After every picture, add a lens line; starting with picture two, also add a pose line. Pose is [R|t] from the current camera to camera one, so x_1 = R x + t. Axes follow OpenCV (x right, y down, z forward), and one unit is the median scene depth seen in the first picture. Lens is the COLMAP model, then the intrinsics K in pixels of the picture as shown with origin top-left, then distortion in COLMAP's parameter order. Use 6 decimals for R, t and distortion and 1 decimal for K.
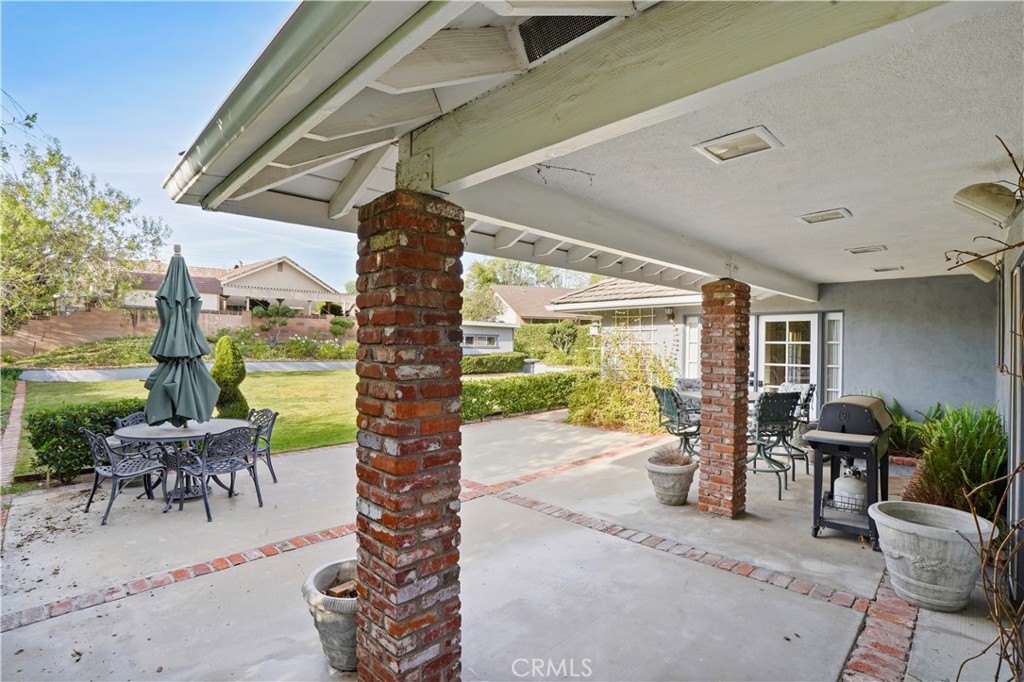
lens RADIAL K [[476.7, 0, 508.0], [0, 476.7, 337.9], [0, 0, 1]] dist [-0.037524, 0.005023]
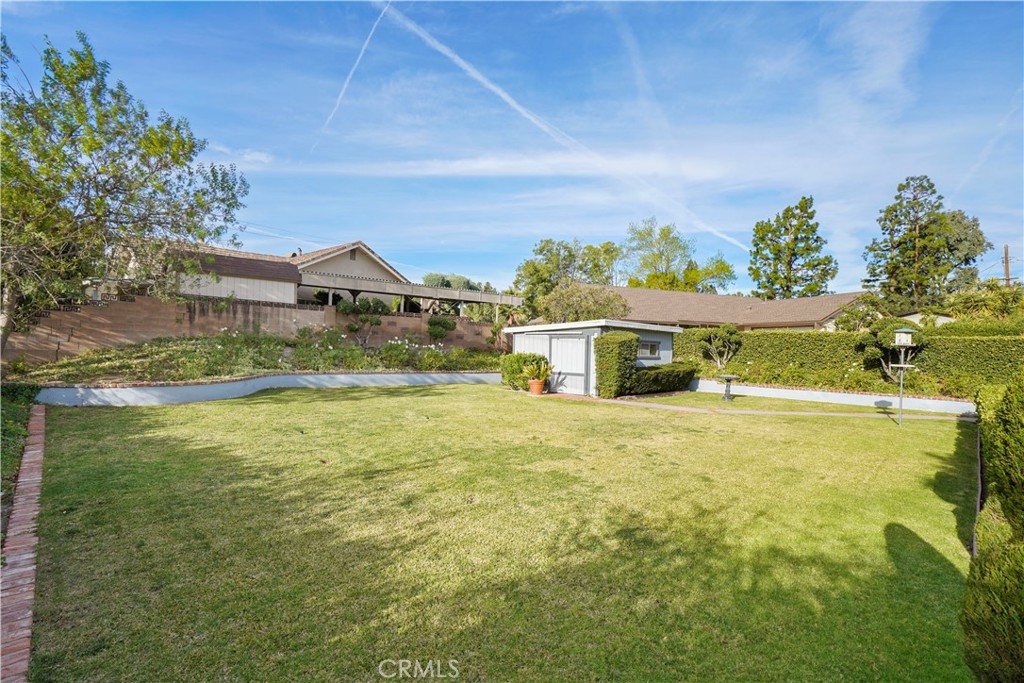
lens RADIAL K [[476.7, 0, 512.2], [0, 476.7, 350.3], [0, 0, 1]] dist [-0.037524, 0.005023]
pose [[0.999713, 0.015383, -0.018386, -0.290452], [-0.015098, 0.999766, 0.015509, -0.000842], [0.018620, -0.015227, 0.999711, 0.277717]]
